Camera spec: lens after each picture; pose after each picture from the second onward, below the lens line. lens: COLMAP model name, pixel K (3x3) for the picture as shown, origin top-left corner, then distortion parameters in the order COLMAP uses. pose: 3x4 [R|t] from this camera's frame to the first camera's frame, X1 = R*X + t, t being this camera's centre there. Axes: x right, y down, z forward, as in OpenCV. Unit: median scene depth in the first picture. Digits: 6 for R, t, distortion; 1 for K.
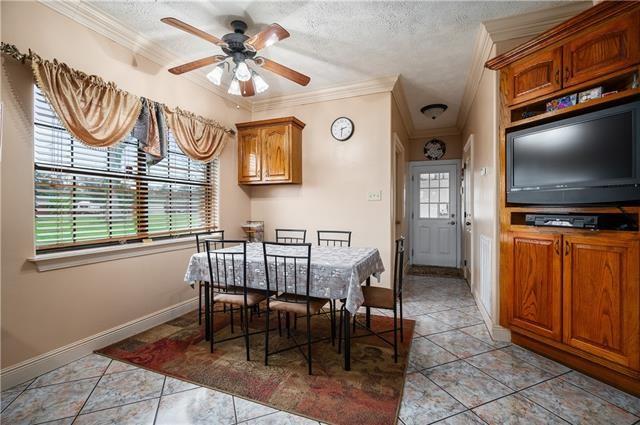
lens RADIAL K [[288.4, 0, 320.0], [0, 288.4, 212.5], [0, 0, 1]] dist [0.000401, 0.000096]
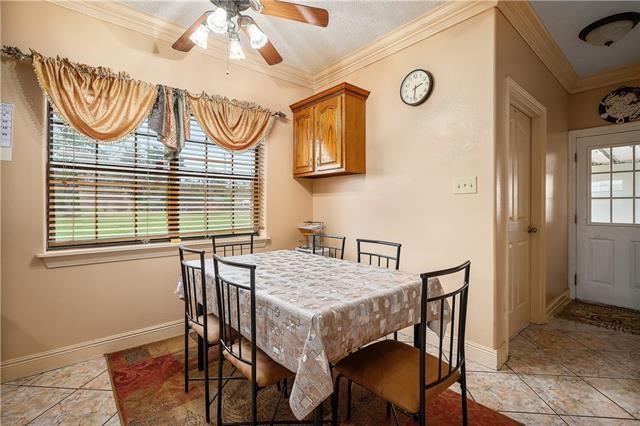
lens RADIAL K [[298.2, 0, 320.8], [0, 298.2, 207.0], [0, 0, 1]] dist [0.000180, -0.000147]
pose [[0.887422, 0.004020, -0.460941, 0.250859], [-0.009121, 0.999919, -0.008840, -0.005954], [0.460868, 0.012049, 0.887387, 0.357837]]
